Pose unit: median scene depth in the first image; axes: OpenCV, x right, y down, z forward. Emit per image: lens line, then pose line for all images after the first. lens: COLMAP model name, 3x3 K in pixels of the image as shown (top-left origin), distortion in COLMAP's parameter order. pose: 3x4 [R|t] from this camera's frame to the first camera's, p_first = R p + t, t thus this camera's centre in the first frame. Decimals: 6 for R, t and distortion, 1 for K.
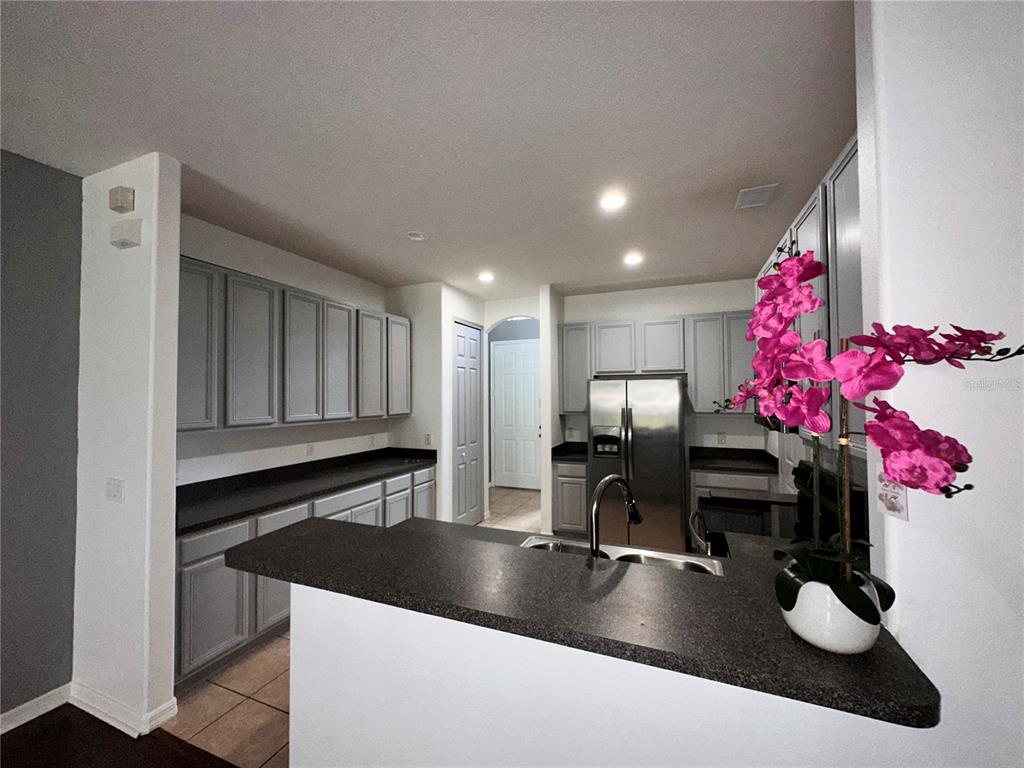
lens RADIAL K [[410.4, 0, 512.7], [0, 410.4, 384.4], [0, 0, 1]] dist [-0.001432, 0.000388]
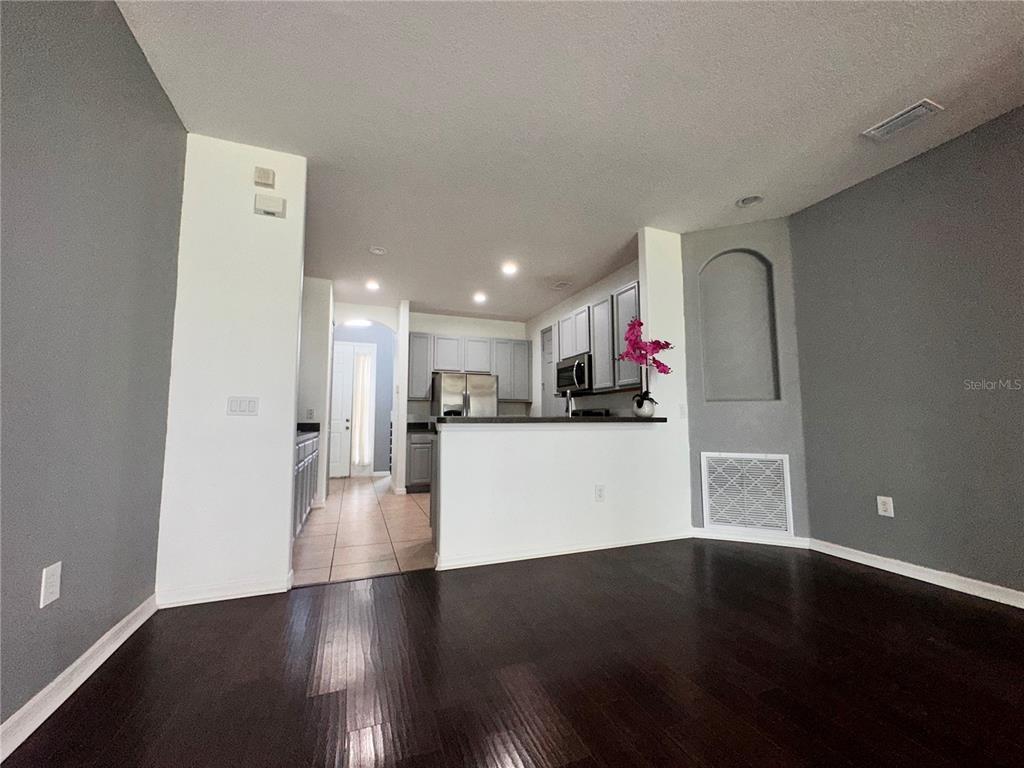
lens RADIAL K [[410.4, 0, 513.3], [0, 410.4, 382.2], [0, 0, 1]] dist [-0.001432, 0.000388]
pose [[0.726707, 0.070084, 0.683363, -0.611811], [-0.018740, 0.996434, -0.082263, 0.136164], [-0.686692, 0.046975, 0.725430, -0.212707]]
